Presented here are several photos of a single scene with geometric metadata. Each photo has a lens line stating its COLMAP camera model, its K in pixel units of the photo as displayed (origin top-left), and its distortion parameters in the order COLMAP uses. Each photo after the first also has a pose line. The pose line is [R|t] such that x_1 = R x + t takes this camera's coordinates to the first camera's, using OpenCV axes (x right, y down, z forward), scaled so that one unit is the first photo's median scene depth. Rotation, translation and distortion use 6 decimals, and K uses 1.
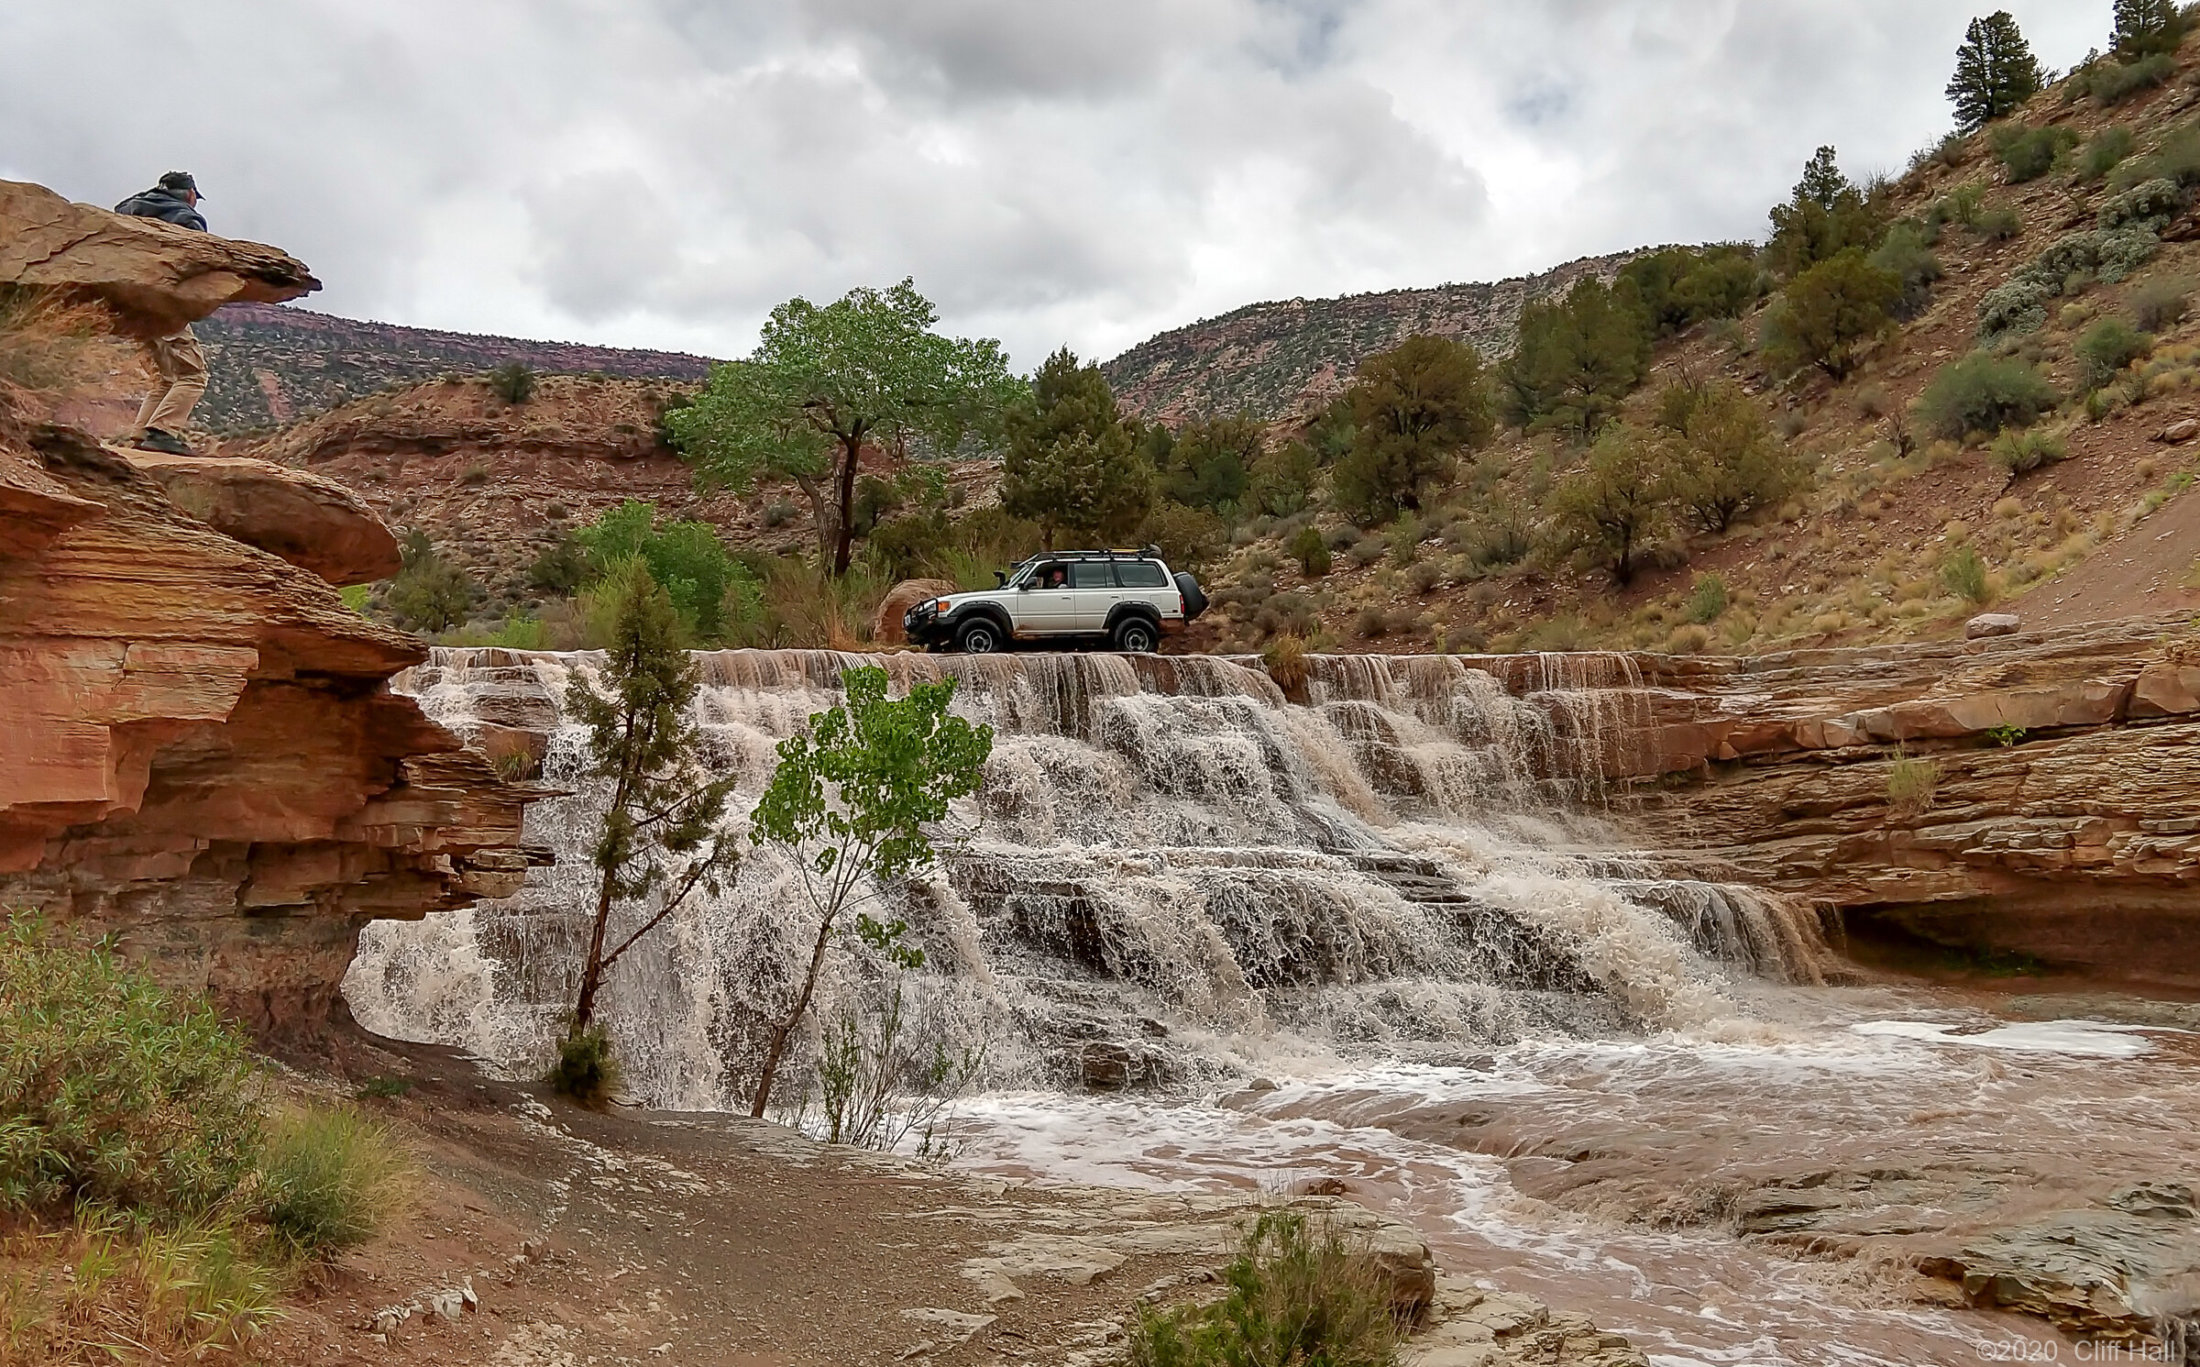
lens RADIAL K [[2163.3, 0, 1155.4], [0, 2163.3, 603.6], [0, 0, 1]] dist [0.032440, 0.000000]
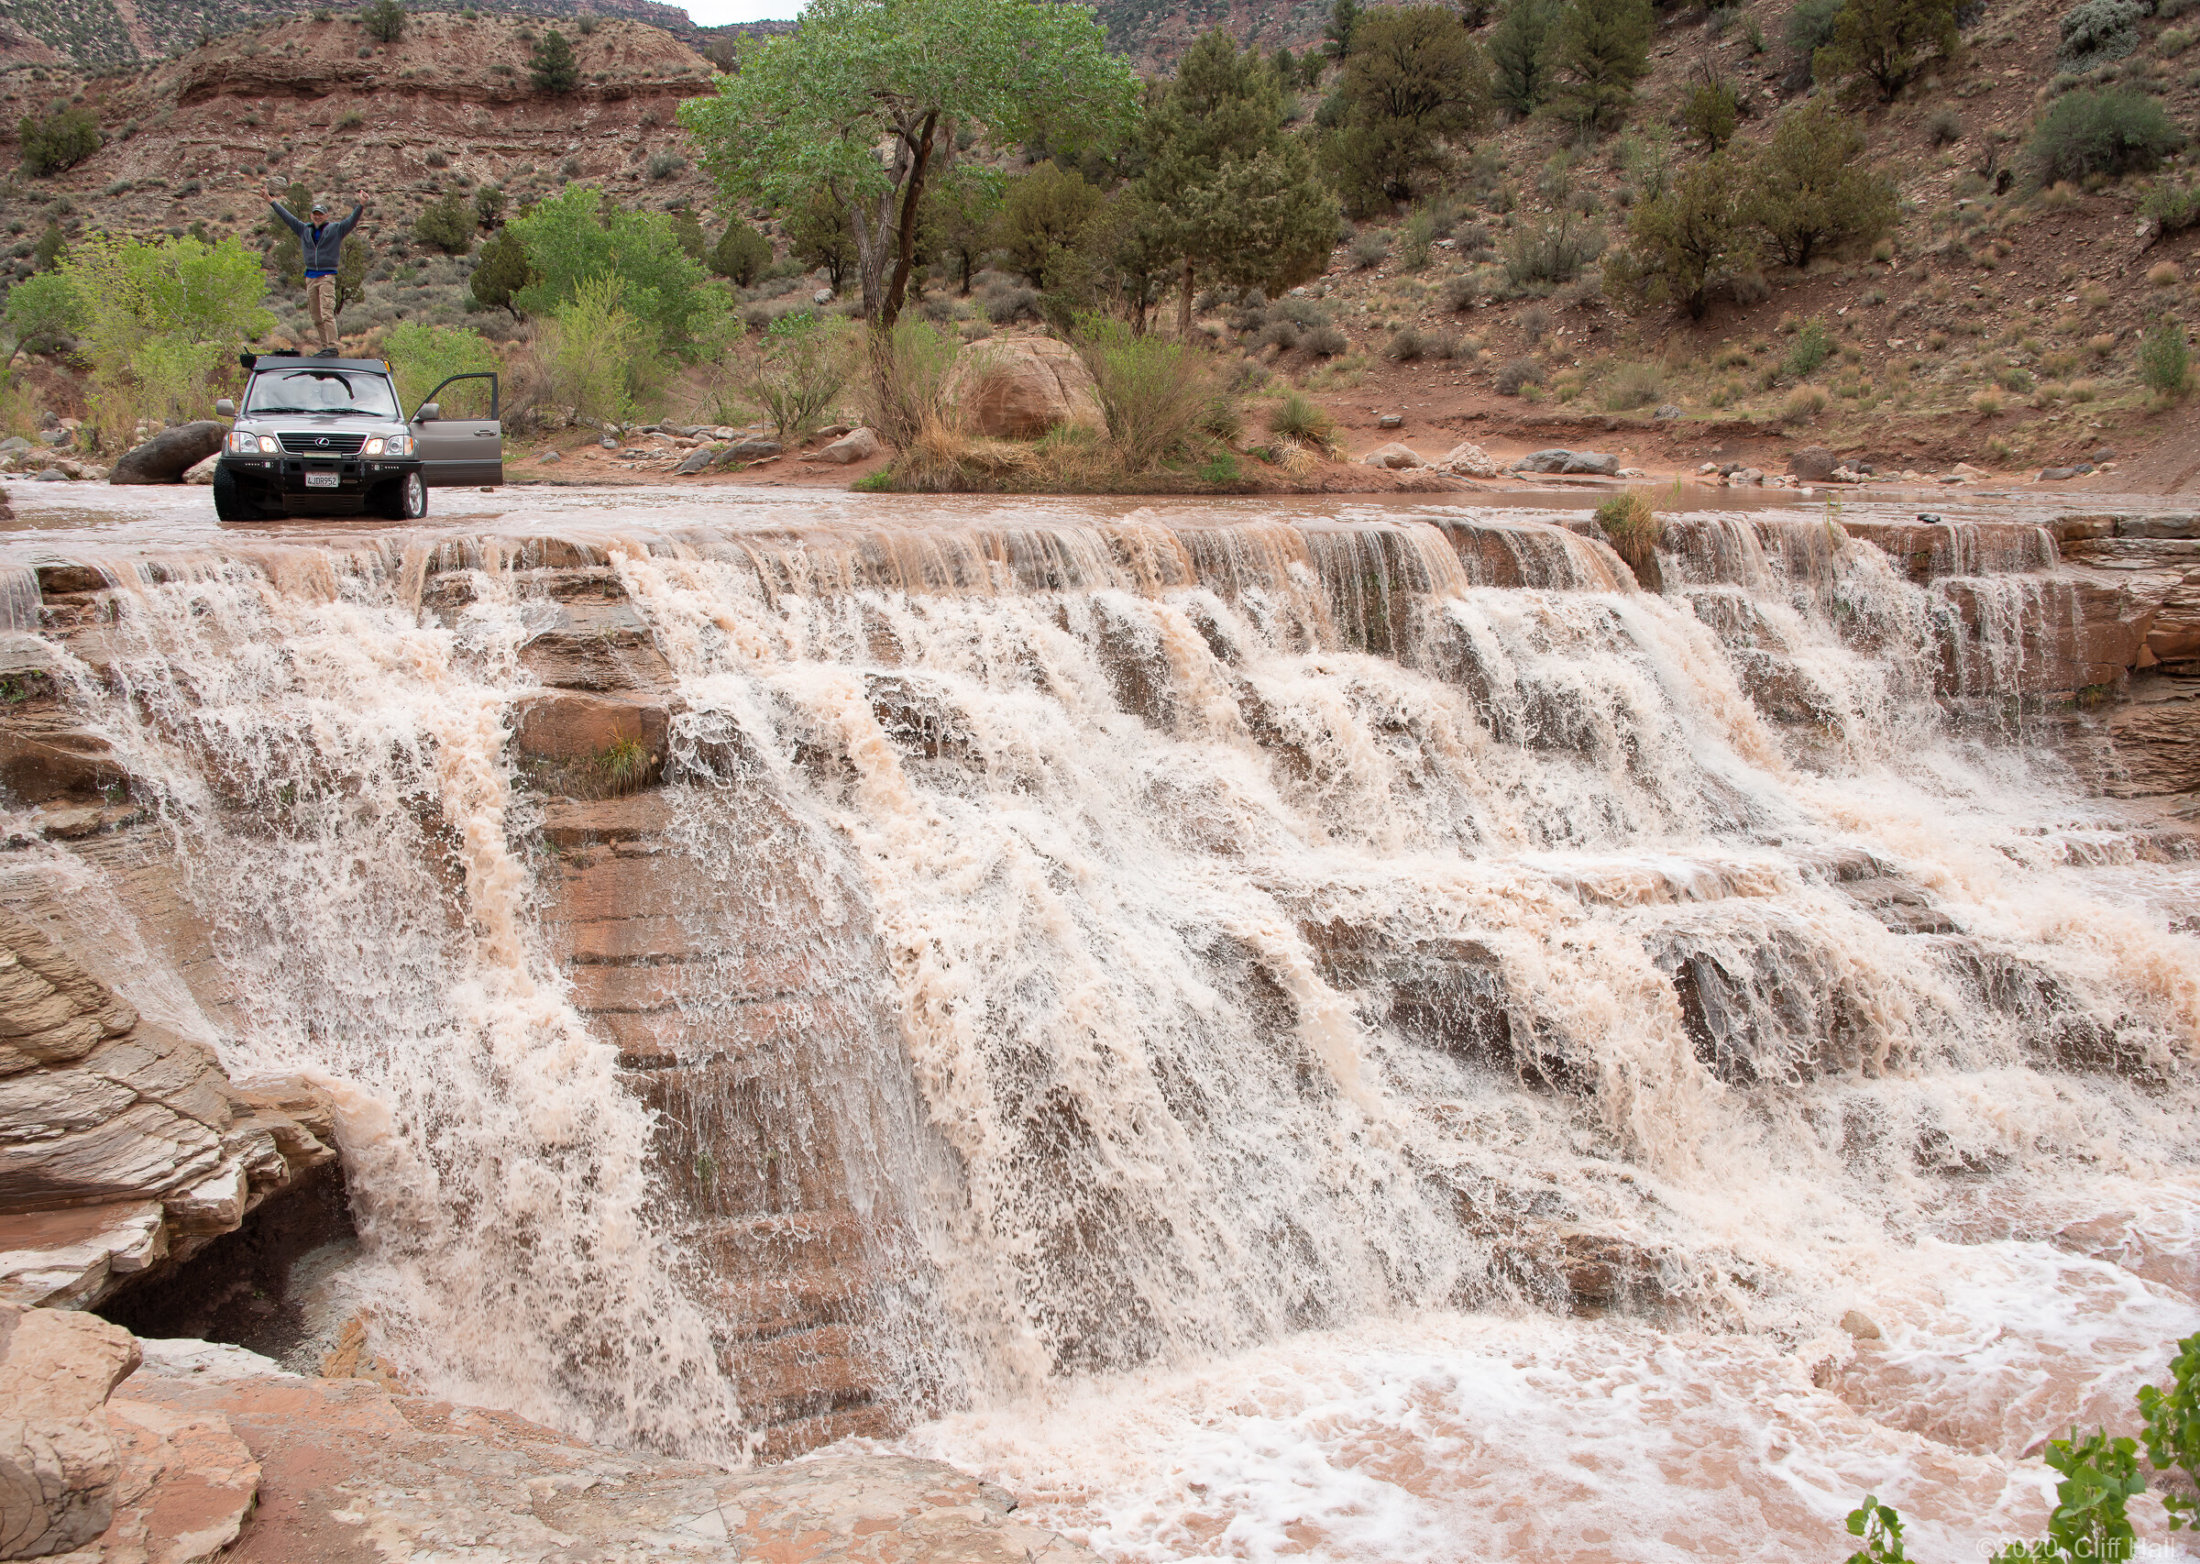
lens RADIAL K [[1875.5, 0, 1106.7], [0, 1875.5, 829.2], [0, 0, 1]] dist [-0.125540, 0.035840]
pose [[0.996071, 0.002749, 0.088514, -0.098276], [-0.030156, 0.950307, 0.309849, -0.037090], [-0.083264, -0.311301, 0.946657, 0.231999]]
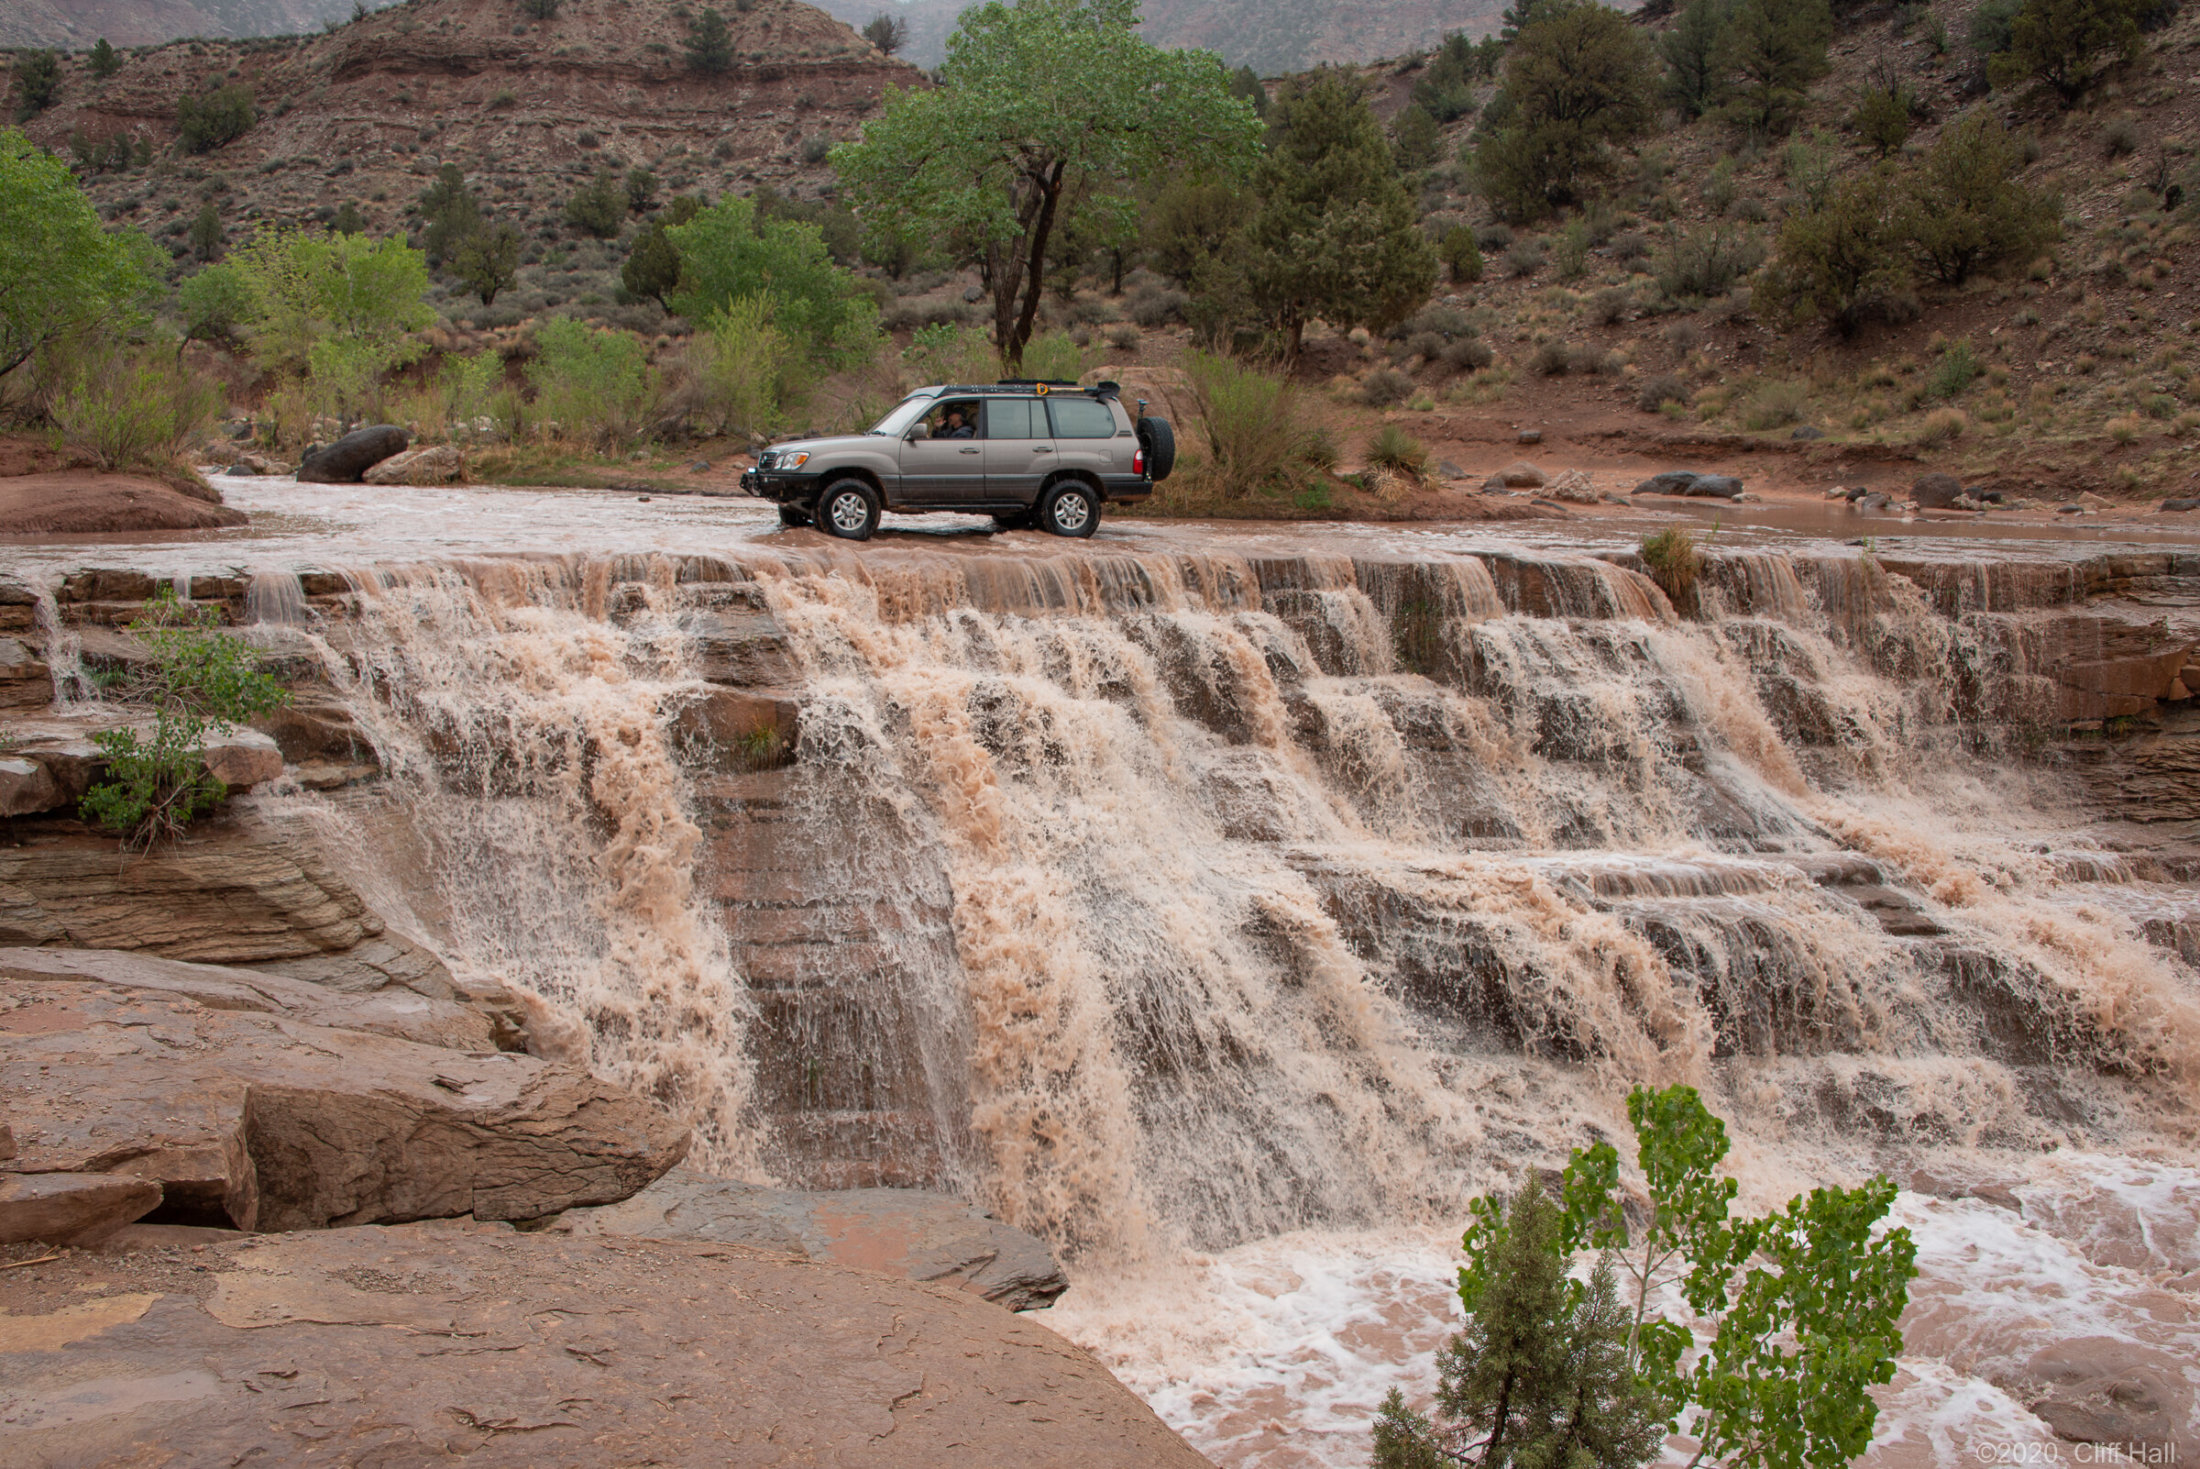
lens RADIAL K [[2063.6, 0, 1086.1], [0, 2063.6, 780.7], [0, 0, 1]] dist [-0.110957, 0.000000]
pose [[0.999339, 0.035722, -0.006811, -0.084875], [-0.032382, 0.959365, 0.280304, -0.057412], [0.016547, -0.279898, 0.959887, 0.150384]]
